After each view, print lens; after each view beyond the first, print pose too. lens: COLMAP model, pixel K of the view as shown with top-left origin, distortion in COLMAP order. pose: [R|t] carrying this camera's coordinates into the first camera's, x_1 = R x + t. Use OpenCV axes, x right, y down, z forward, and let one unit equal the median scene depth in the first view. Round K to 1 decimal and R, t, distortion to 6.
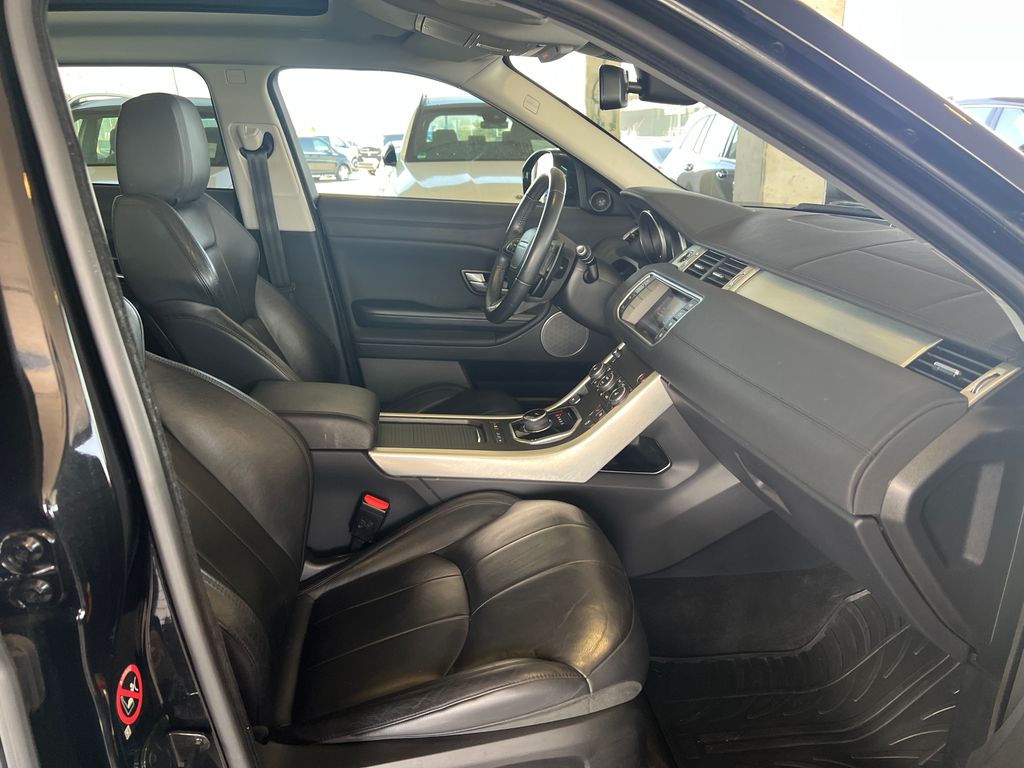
lens RADIAL K [[786.9, 0, 512.0], [0, 786.9, 384.0], [0, 0, 1]] dist [0.079612, -0.100515]
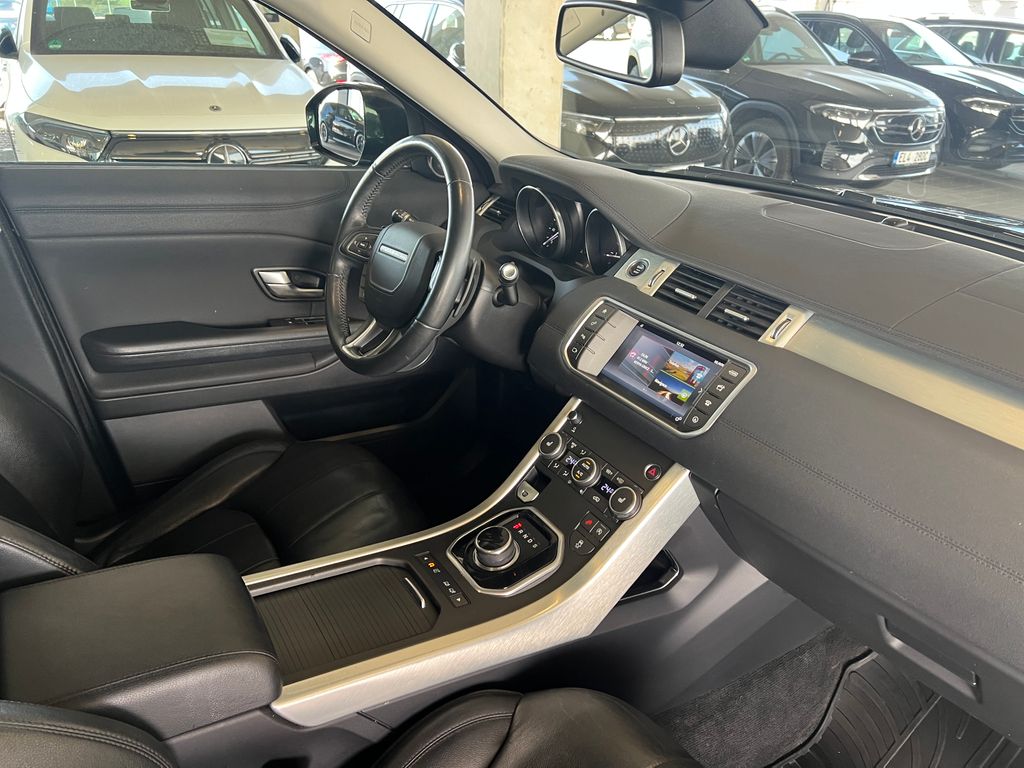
lens RADIAL K [[763.4, 0, 512.0], [0, 763.4, 384.0], [0, 0, 1]] dist [0.080439, -0.134939]
pose [[0.906115, -0.140033, 0.399181, -0.188460], [0.079197, 0.983093, 0.165097, -0.187183], [-0.415551, -0.117983, 0.901885, 0.410178]]
